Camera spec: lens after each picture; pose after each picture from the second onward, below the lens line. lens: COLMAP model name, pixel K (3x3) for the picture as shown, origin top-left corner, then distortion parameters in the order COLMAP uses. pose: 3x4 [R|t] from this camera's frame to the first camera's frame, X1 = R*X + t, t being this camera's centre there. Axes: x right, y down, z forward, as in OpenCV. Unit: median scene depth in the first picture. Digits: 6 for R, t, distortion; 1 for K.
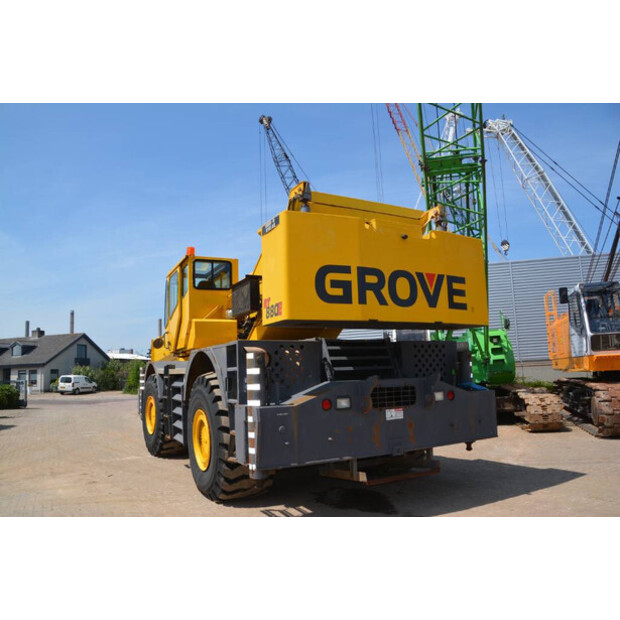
lens RADIAL K [[480.9, 0, 306.6], [0, 480.9, 315.5], [0, 0, 1]] dist [-0.157287, 0.079199]
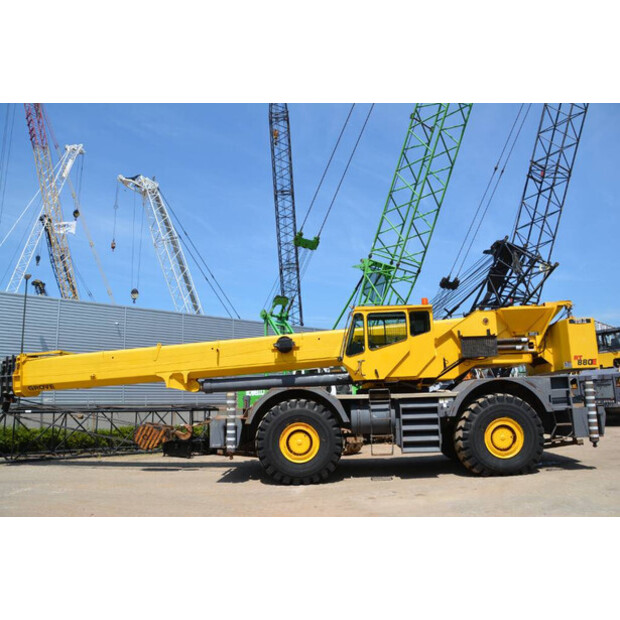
lens RADIAL K [[480.9, 0, 306.5], [0, 480.9, 313.2], [0, 0, 1]] dist [-0.157287, 0.079199]
pose [[0.524799, 0.181166, 0.831724, -0.248843], [-0.094120, 0.983448, -0.154827, 0.021169], [-0.846007, 0.002971, 0.533164, 0.098320]]
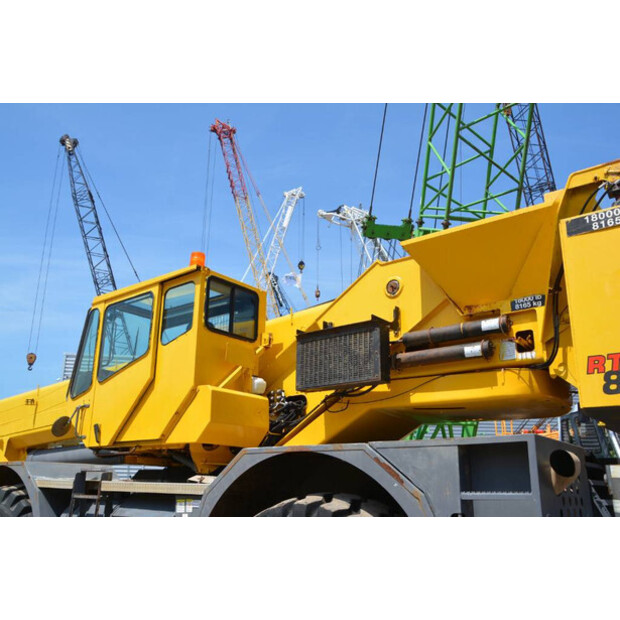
lens RADIAL K [[576.5, 0, 303.9], [0, 576.5, 321.4], [0, 0, 1]] dist [-0.034467, 0.000000]
pose [[0.909920, 0.159957, 0.382700, -0.063139], [-0.092769, 0.977758, -0.188103, 0.007616], [-0.404276, 0.135656, 0.904521, 0.061339]]
